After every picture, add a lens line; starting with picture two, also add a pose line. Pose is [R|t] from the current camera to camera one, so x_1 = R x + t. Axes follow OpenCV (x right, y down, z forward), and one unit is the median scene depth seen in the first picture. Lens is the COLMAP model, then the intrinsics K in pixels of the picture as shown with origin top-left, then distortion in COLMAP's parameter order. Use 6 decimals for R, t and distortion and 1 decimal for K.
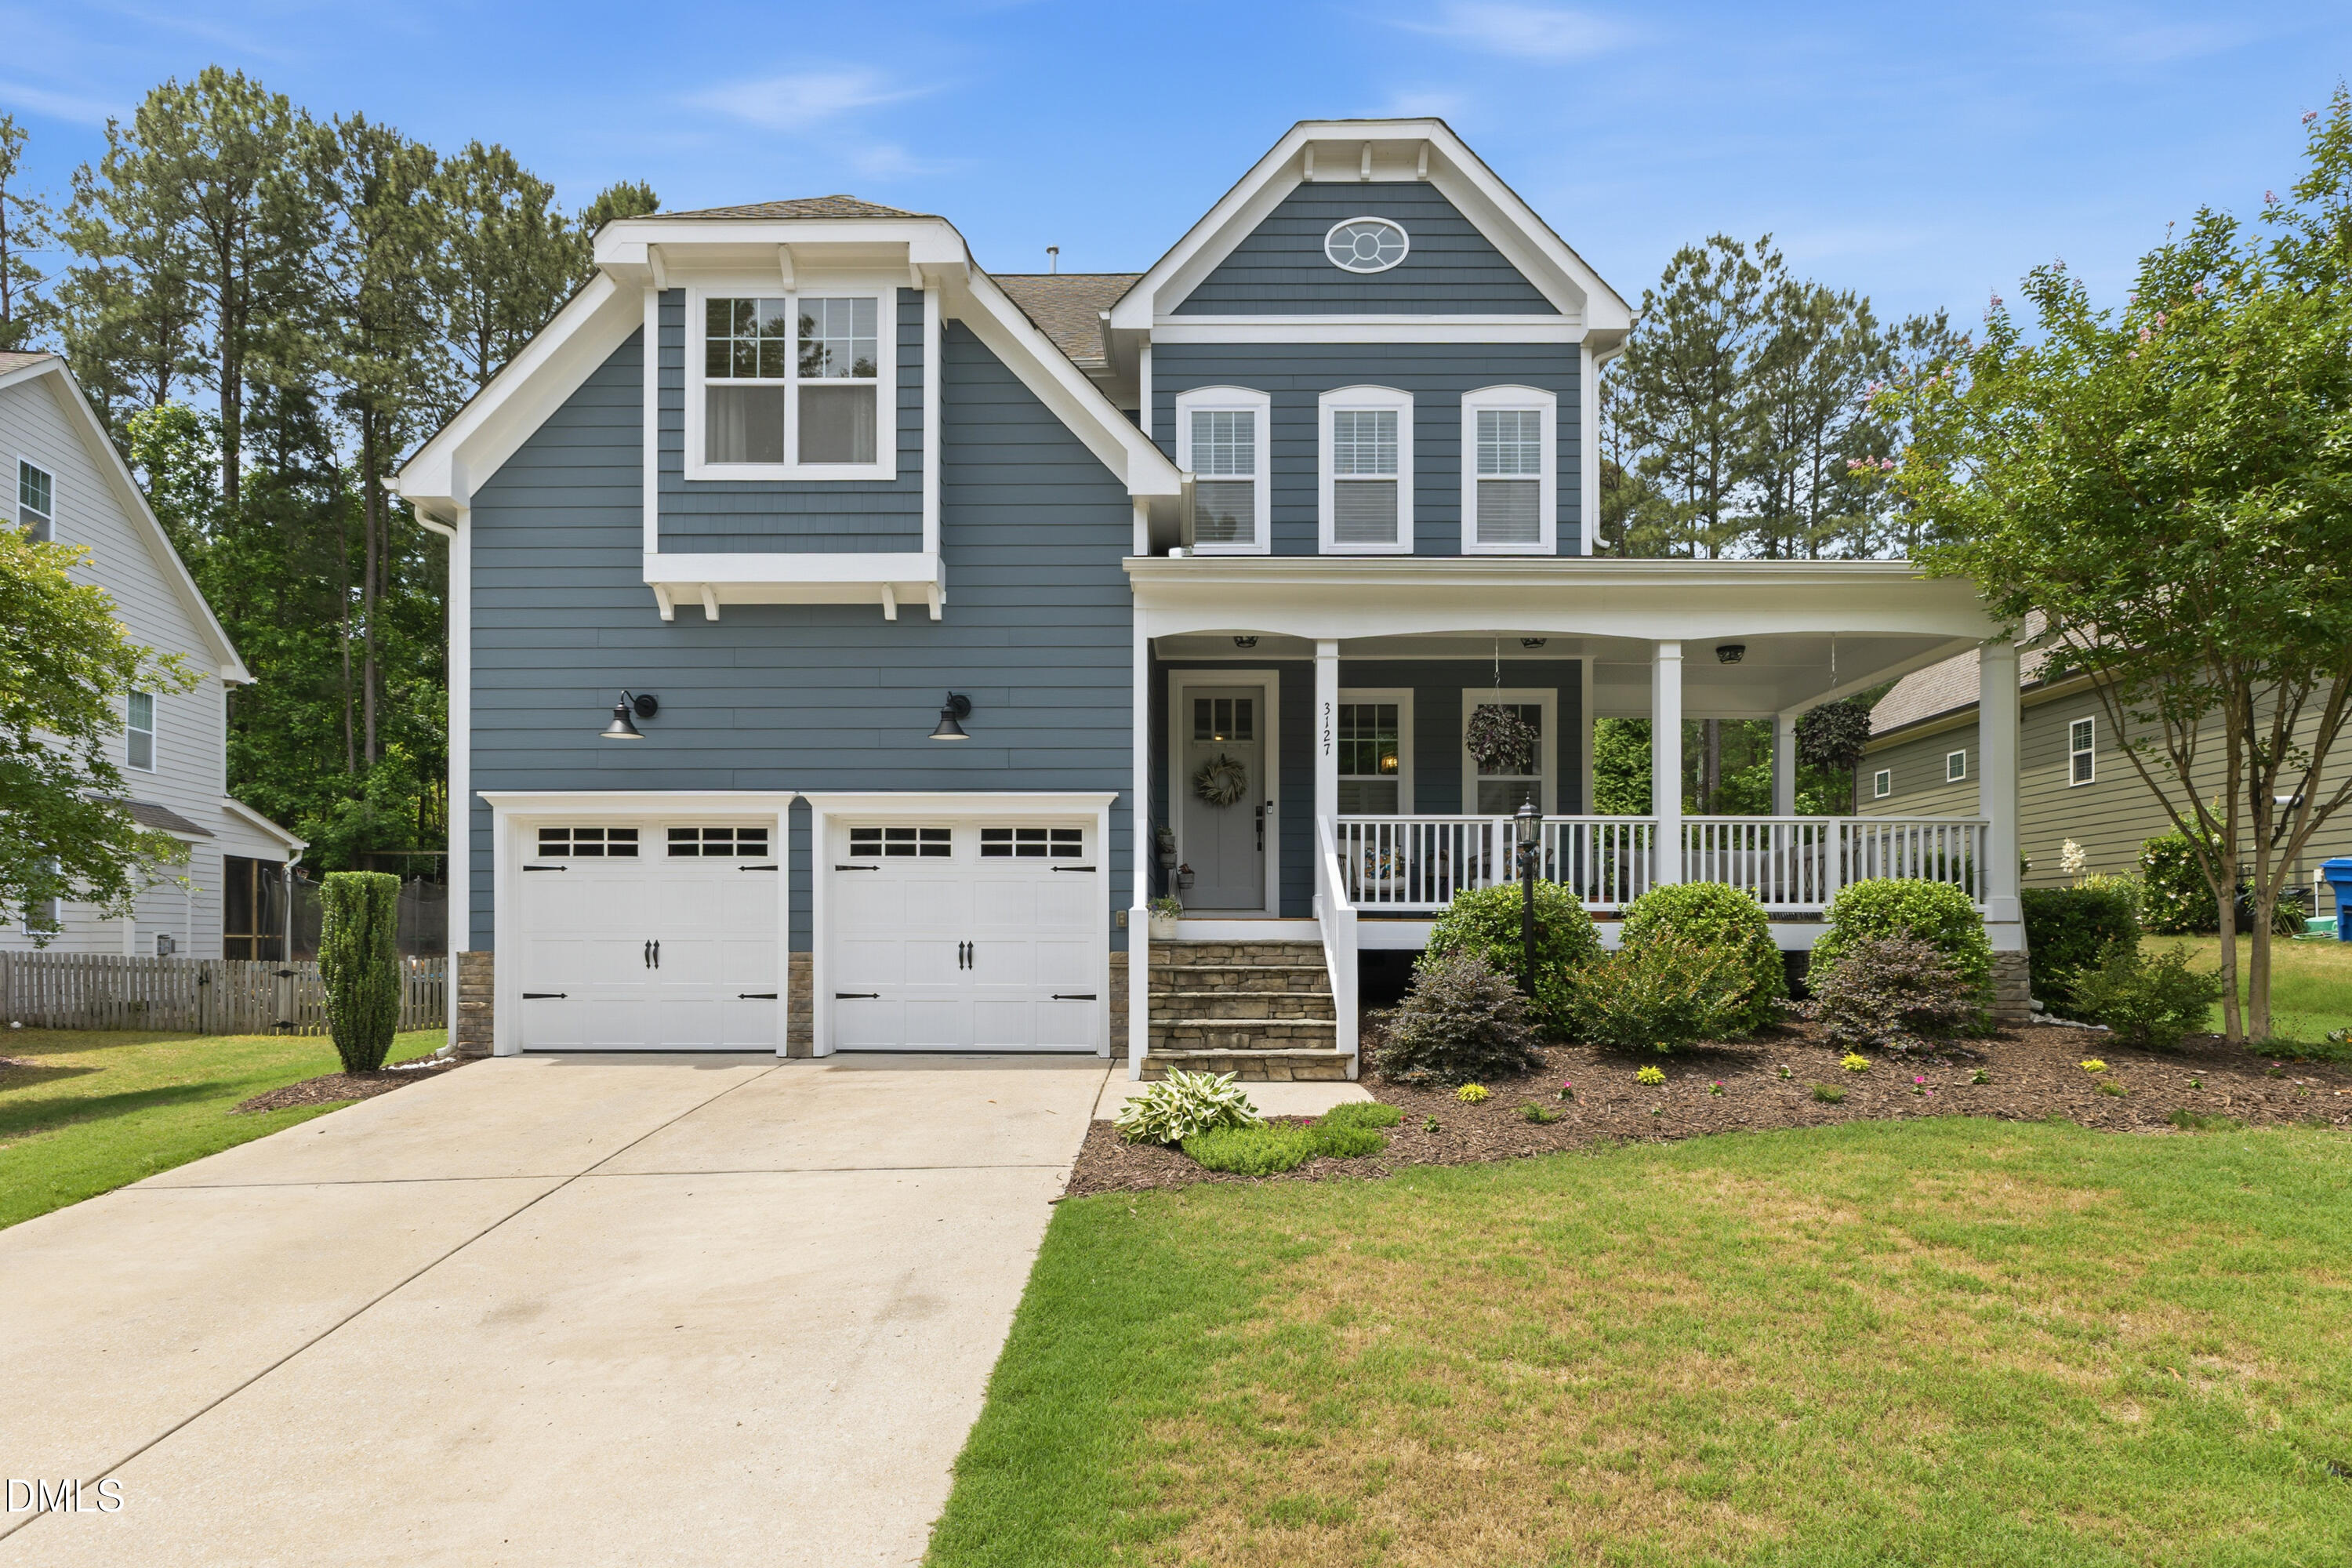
lens RADIAL K [[1195.8, 0, 1198.3], [0, 1195.8, 932.2], [0, 0, 1]] dist [-0.000829, -0.000845]
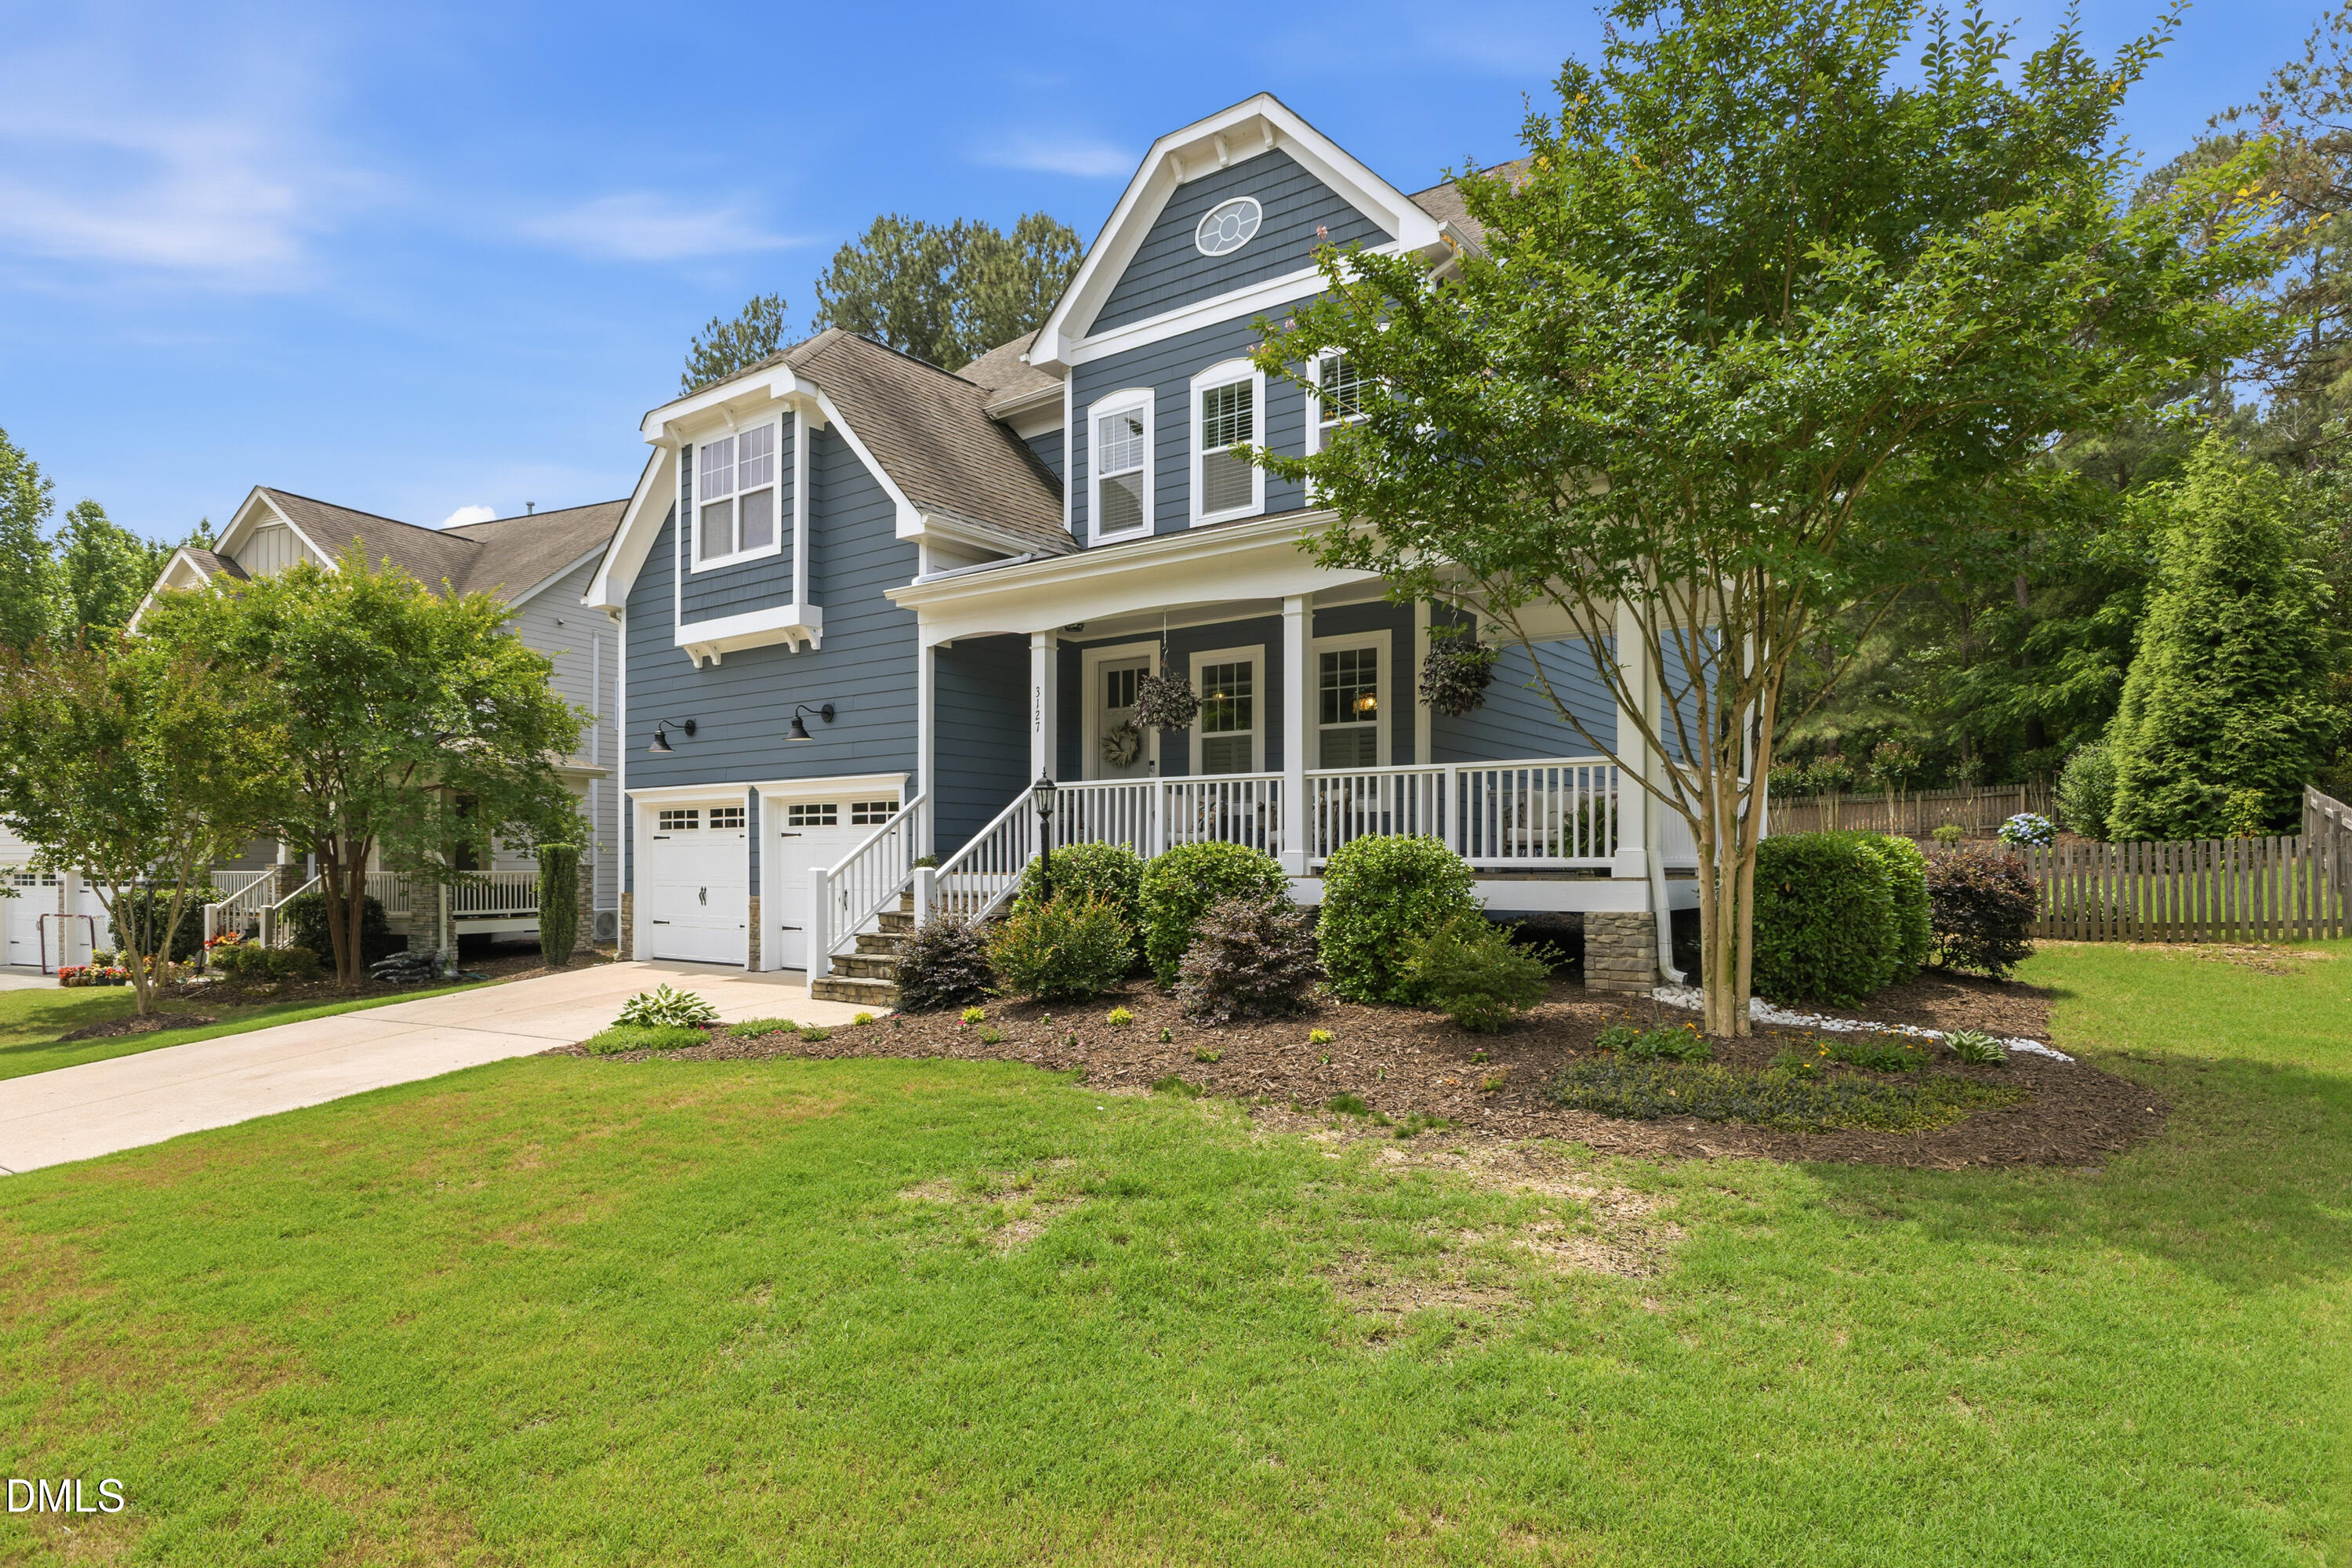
lens RADIAL K [[1330.9, 0, 1203.4], [0, 1330.9, 859.6], [0, 0, 1]] dist [-0.012232, -0.000346]
pose [[0.803845, -0.002620, -0.594833, 0.997964], [0.004859, 0.999986, 0.002162, -0.026280], [0.594818, -0.004629, 0.803847, 0.057378]]
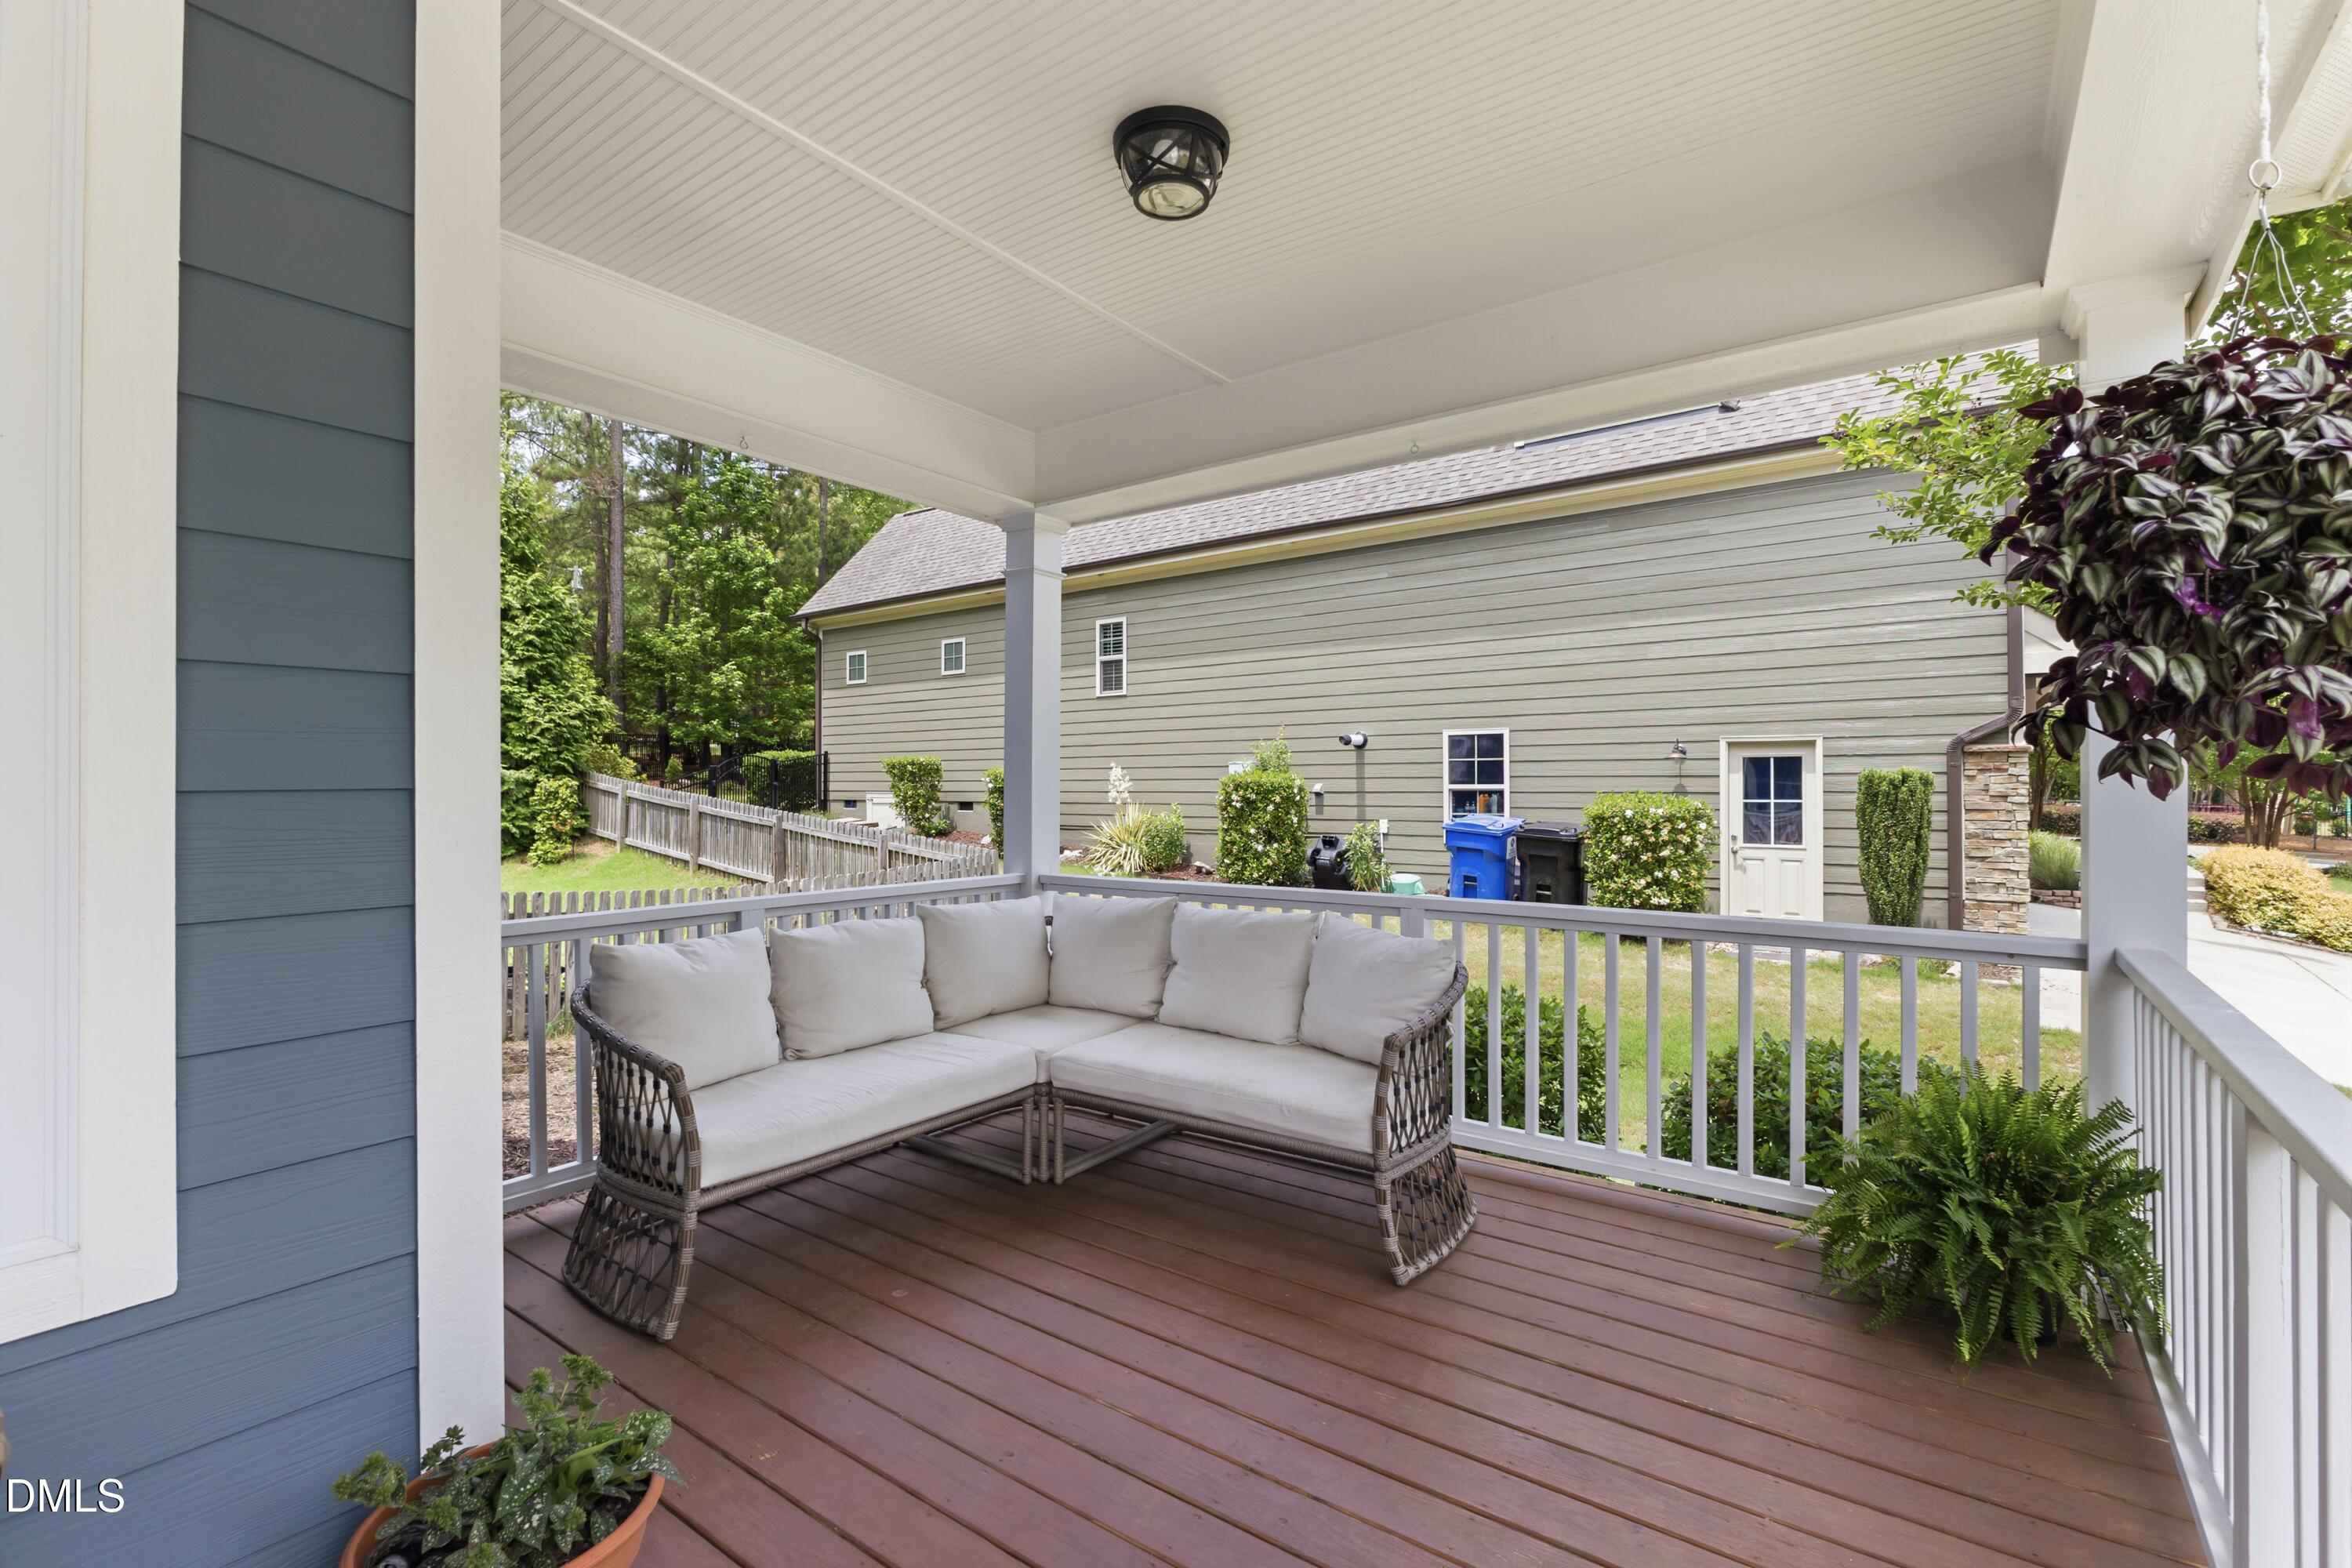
lens RADIAL K [[1072.9, 0, 1180.9], [0, 1072.9, 782.1], [0, 0, 1]] dist [0.001934, 0.000034]
pose [[0.603513, 0.002142, 0.797350, 0.328959], [-0.005342, 0.999985, 0.001356, -0.127522], [-0.797335, -0.005078, 0.603516, 1.007190]]
